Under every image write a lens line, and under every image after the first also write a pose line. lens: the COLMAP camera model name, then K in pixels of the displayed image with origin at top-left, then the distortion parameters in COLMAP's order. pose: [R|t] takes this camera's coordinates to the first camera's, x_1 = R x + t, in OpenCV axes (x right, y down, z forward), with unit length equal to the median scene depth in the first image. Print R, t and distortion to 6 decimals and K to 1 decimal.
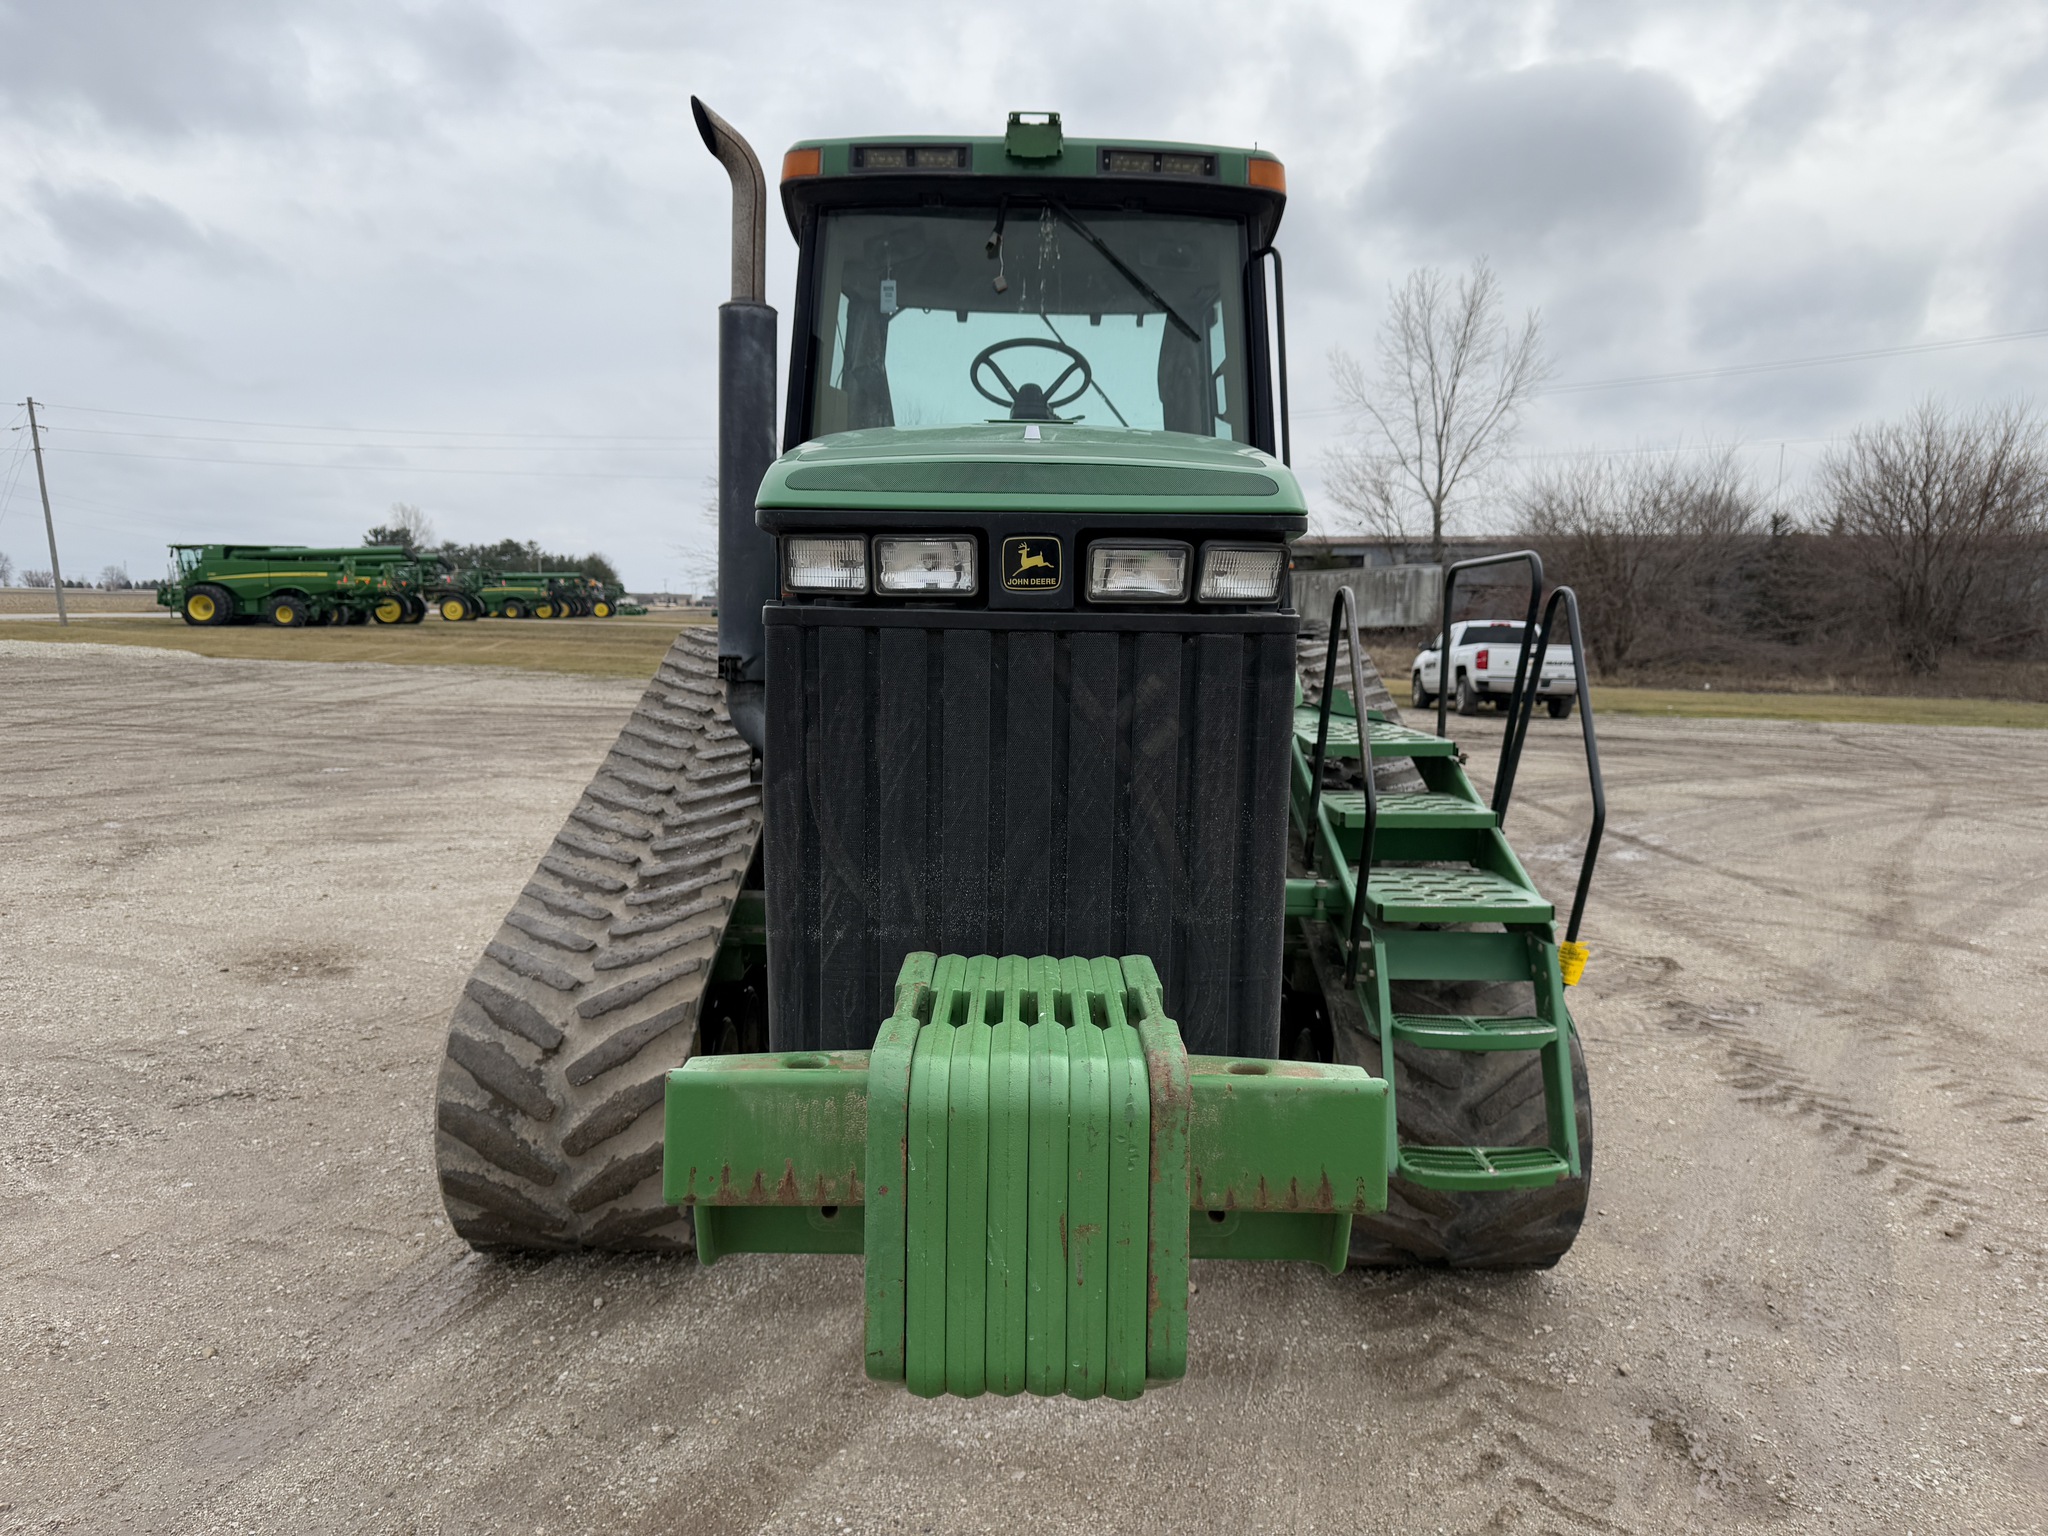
lens RADIAL K [[1433.2, 0, 1041.2], [0, 1433.2, 774.1], [0, 0, 1]] dist [0.056218, -0.098672]
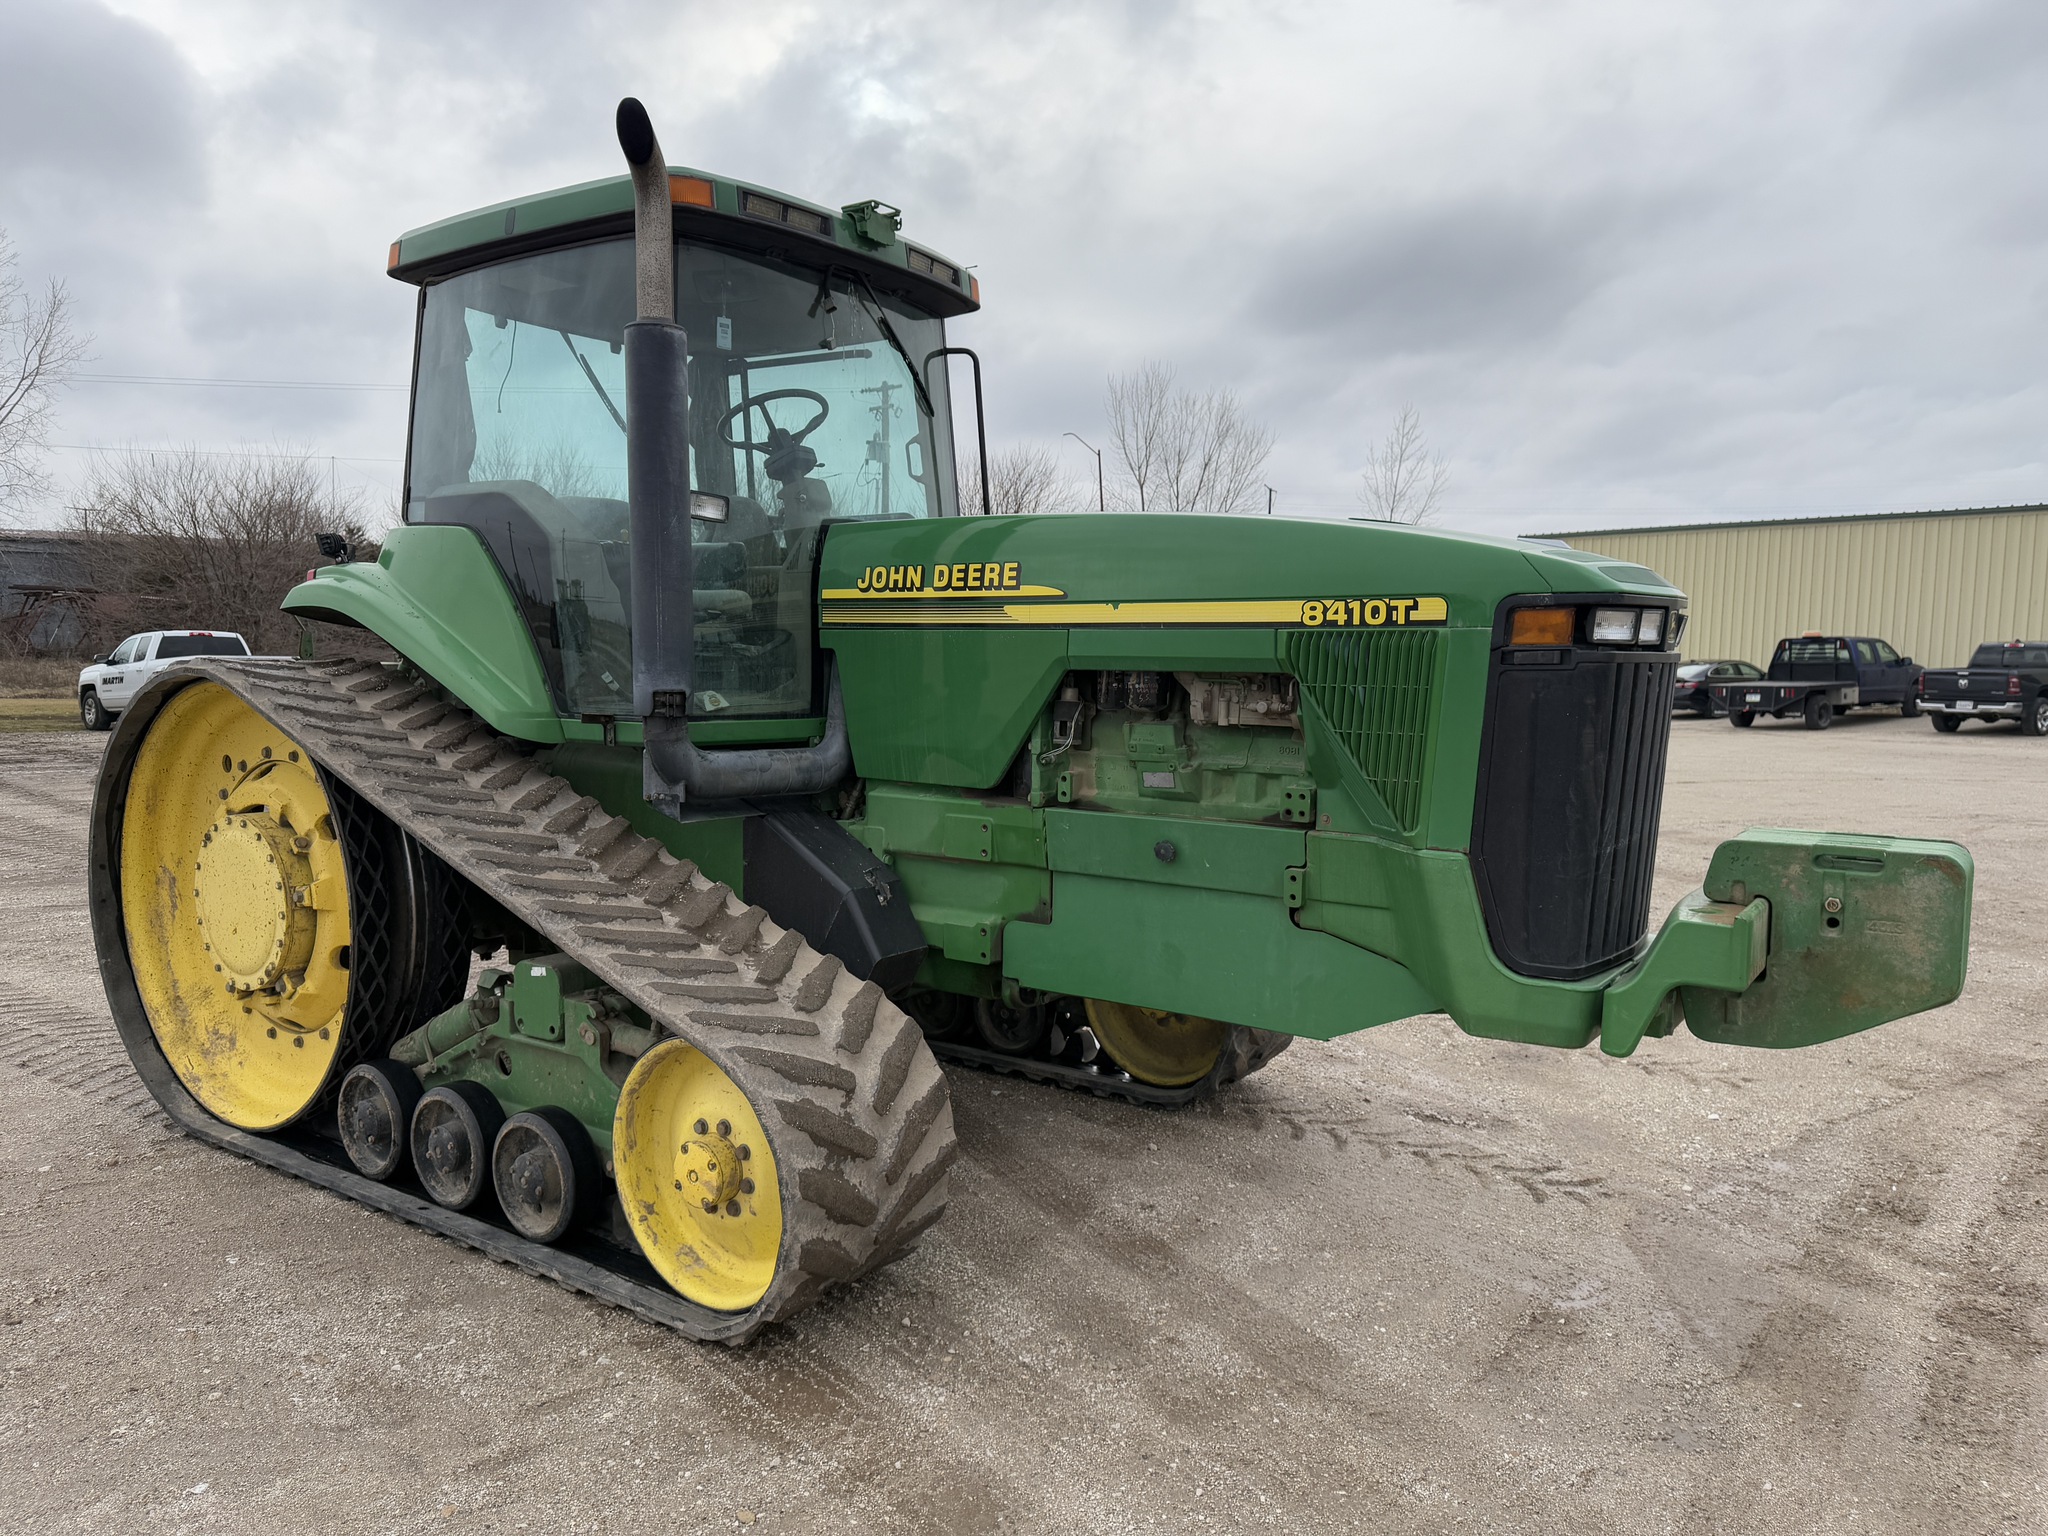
lens RADIAL K [[1439.1, 0, 1023.9], [0, 1439.1, 769.3], [0, 0, 1]] dist [0.072162, -0.087201]
pose [[0.588524, -0.085225, 0.803975, -1.048974], [0.090377, 0.995131, 0.039331, -0.058010], [-0.803412, 0.049513, 0.593361, 0.298019]]
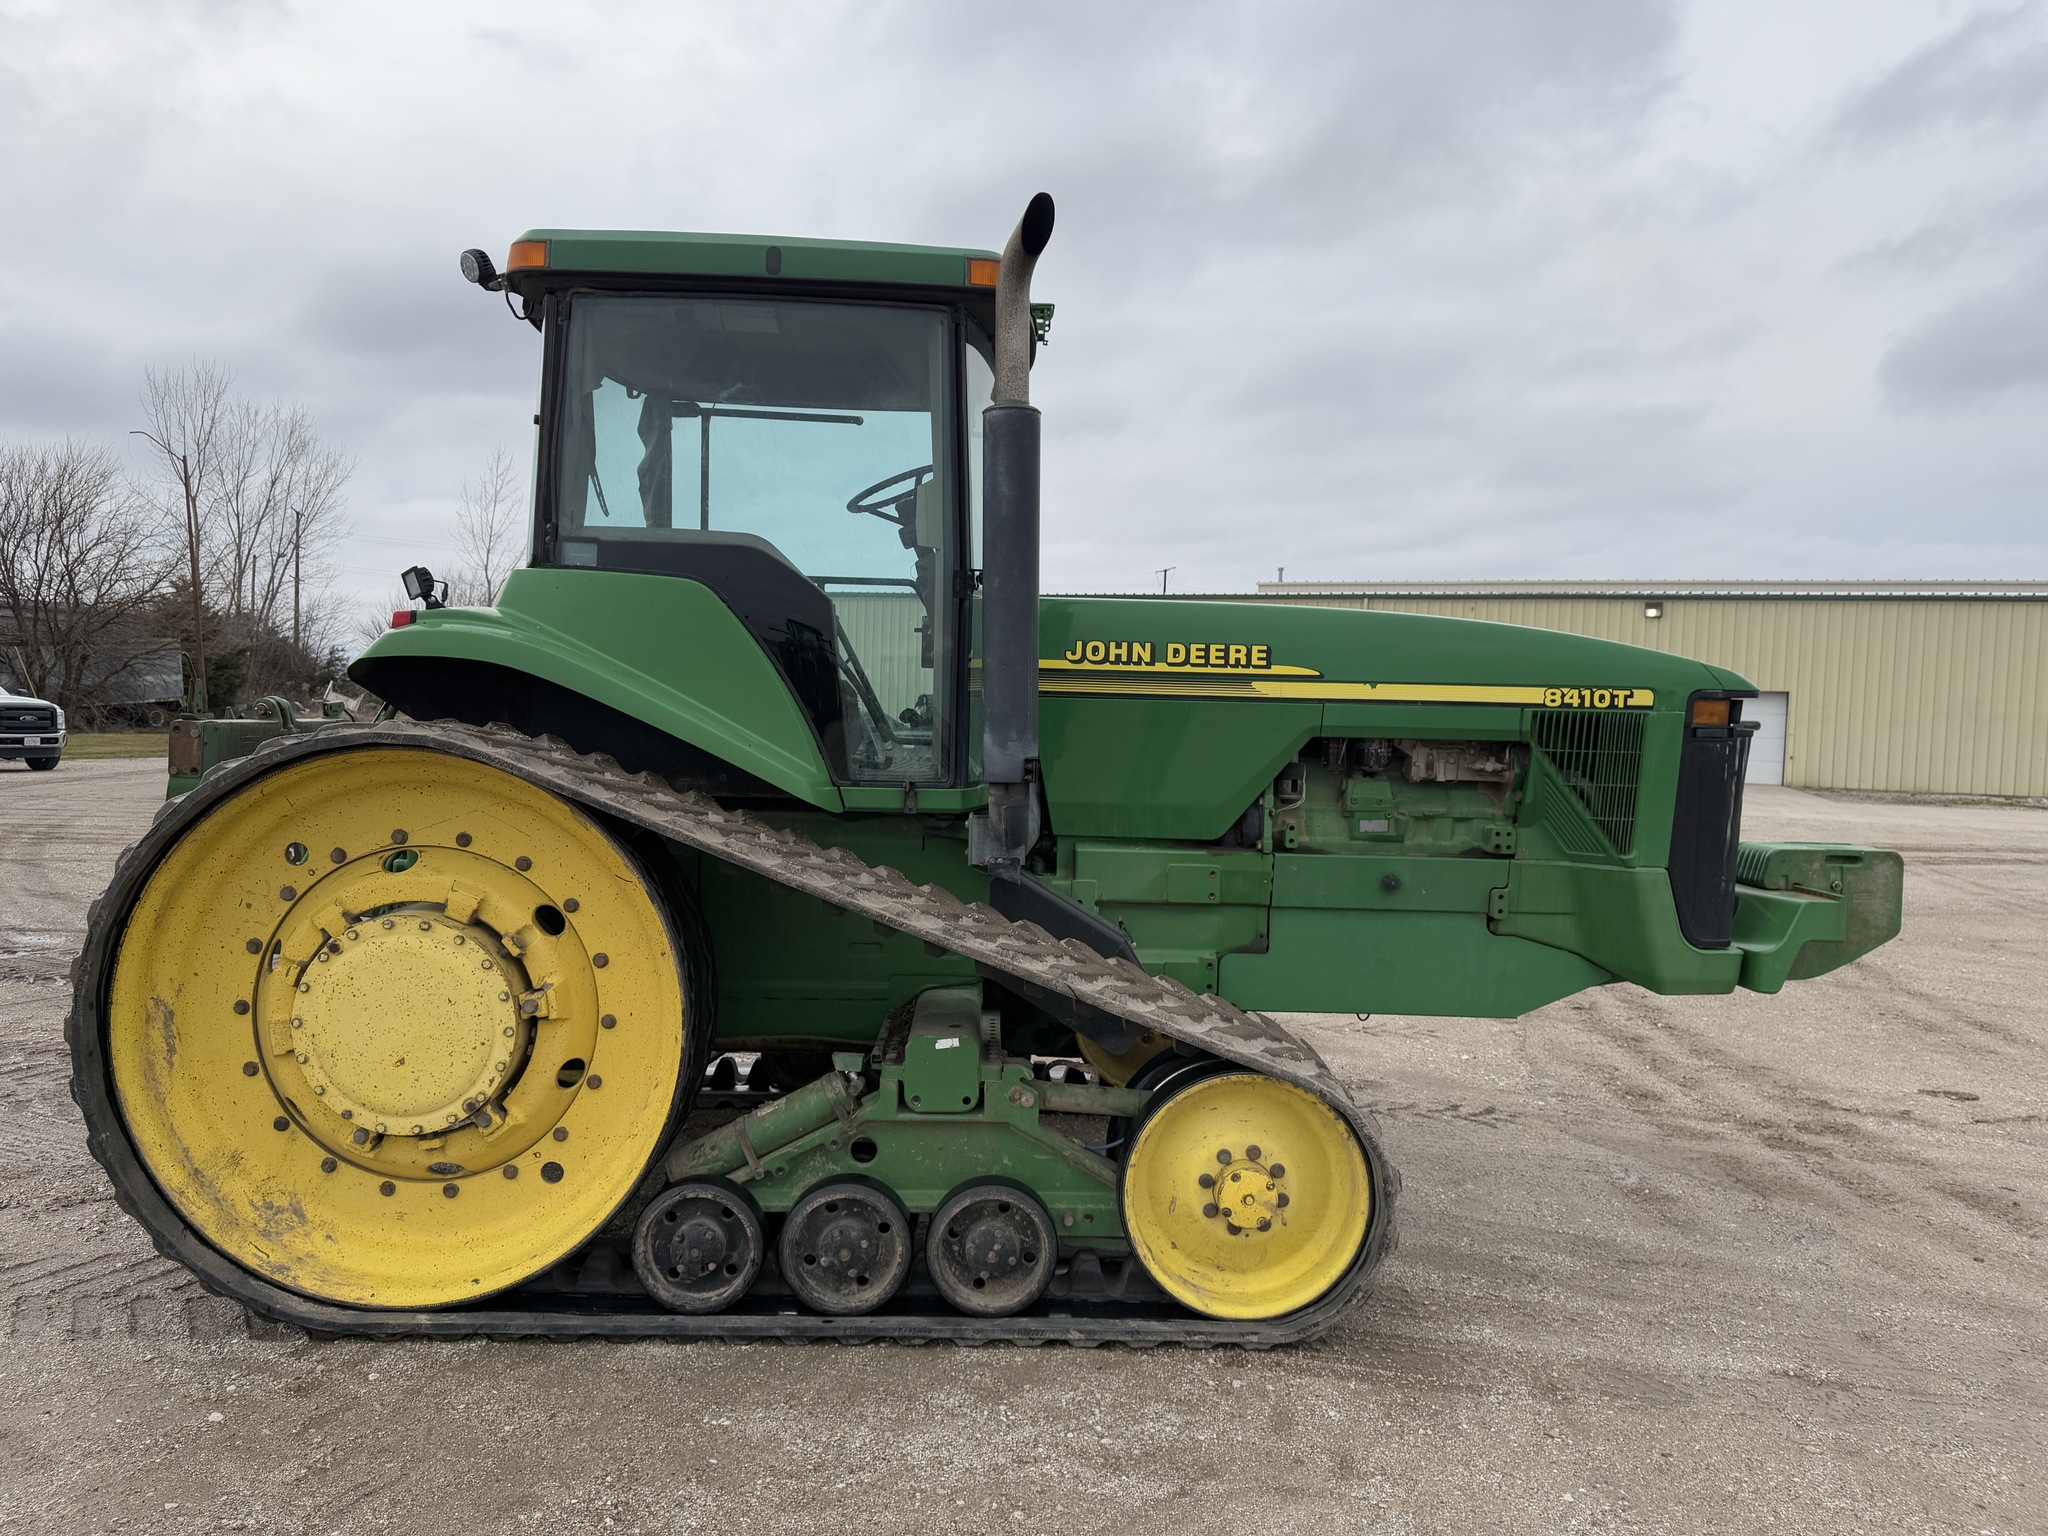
lens RADIAL K [[1439.1, 0, 1023.9], [0, 1439.1, 769.3], [0, 0, 1]] dist [0.072162, -0.087201]
pose [[-0.009535, -0.064961, 0.997842, -1.478637], [0.081812, 0.994491, 0.065524, -0.171988], [-0.996602, 0.082261, -0.004168, 1.238828]]
